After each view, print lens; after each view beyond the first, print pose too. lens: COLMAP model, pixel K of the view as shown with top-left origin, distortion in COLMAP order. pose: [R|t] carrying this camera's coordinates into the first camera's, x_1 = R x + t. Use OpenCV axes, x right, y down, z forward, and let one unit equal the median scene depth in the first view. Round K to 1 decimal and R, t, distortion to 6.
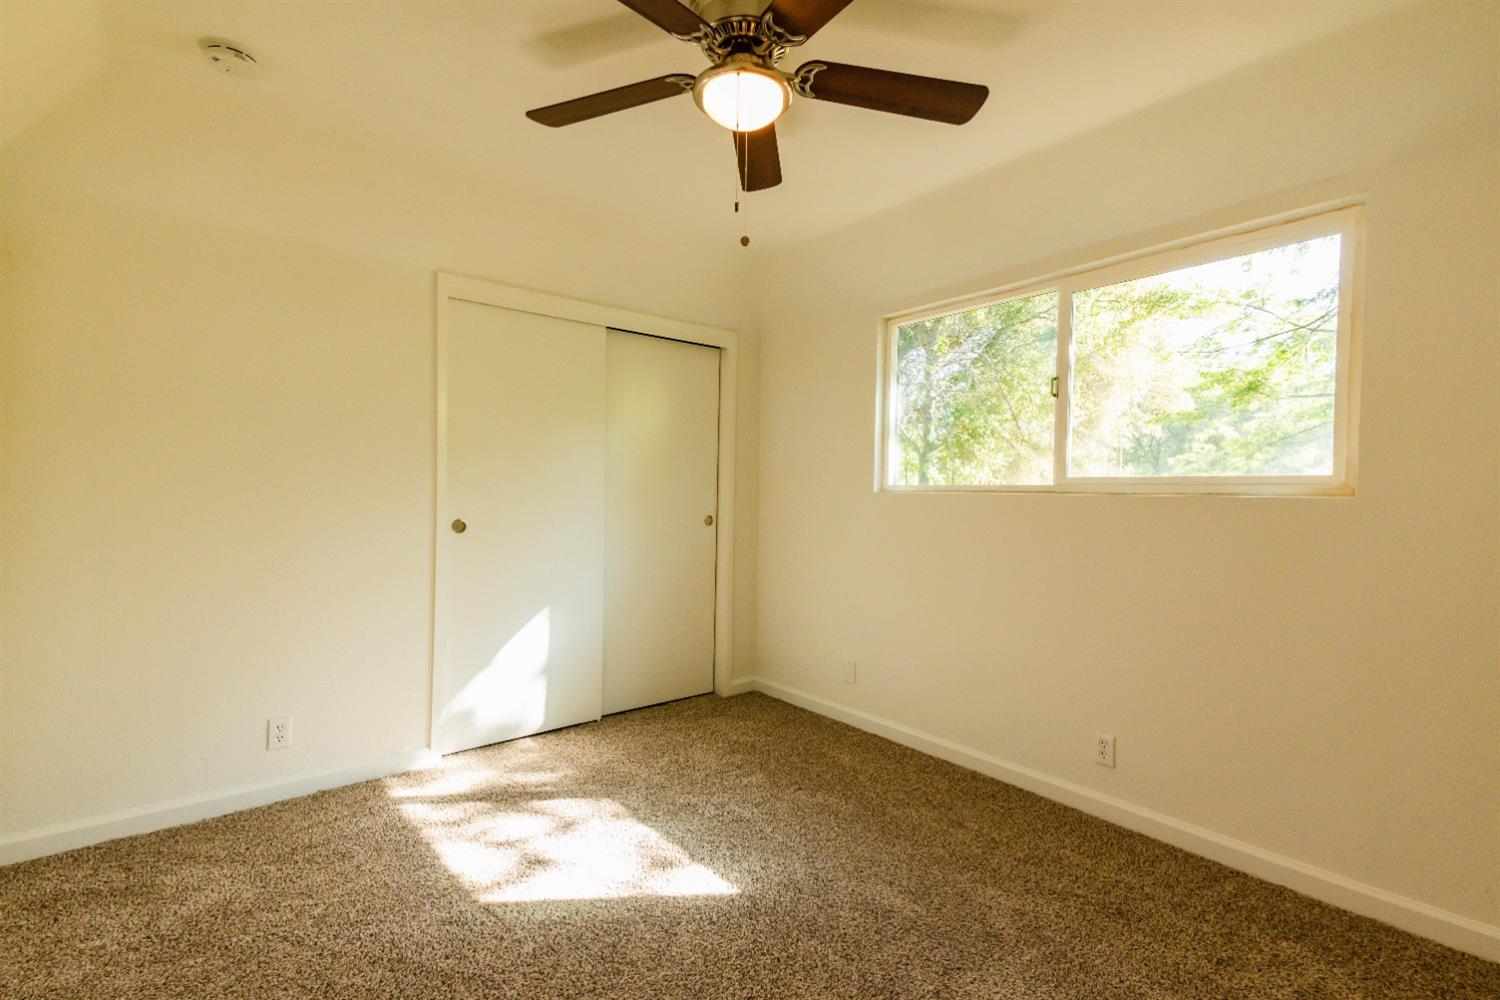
lens RADIAL K [[722.0, 0, 750.0], [0, 722.0, 500.0], [0, 0, 1]] dist [-0.001675, -0.000424]
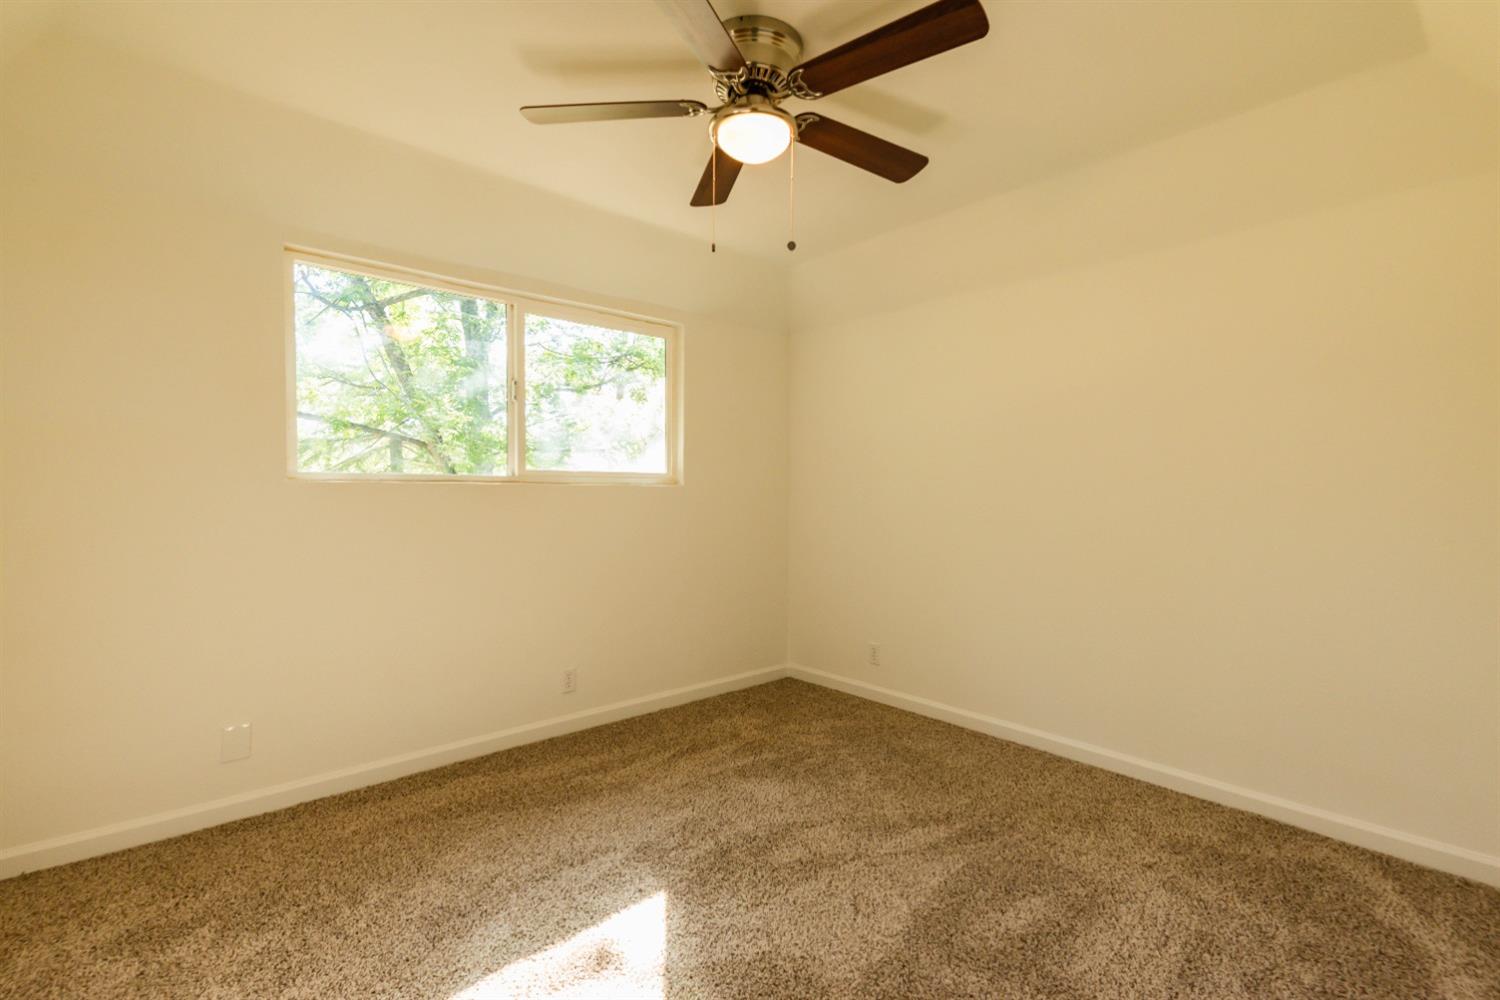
lens RADIAL K [[727.1, 0, 750.0], [0, 727.1, 500.0], [0, 0, 1]] dist [0.085410, -0.023188]
pose [[-0.109350, -0.021190, 0.993777, -0.946810], [0.012291, 0.999667, 0.022668, -0.003834], [-0.993927, 0.014693, -0.109053, 0.906230]]
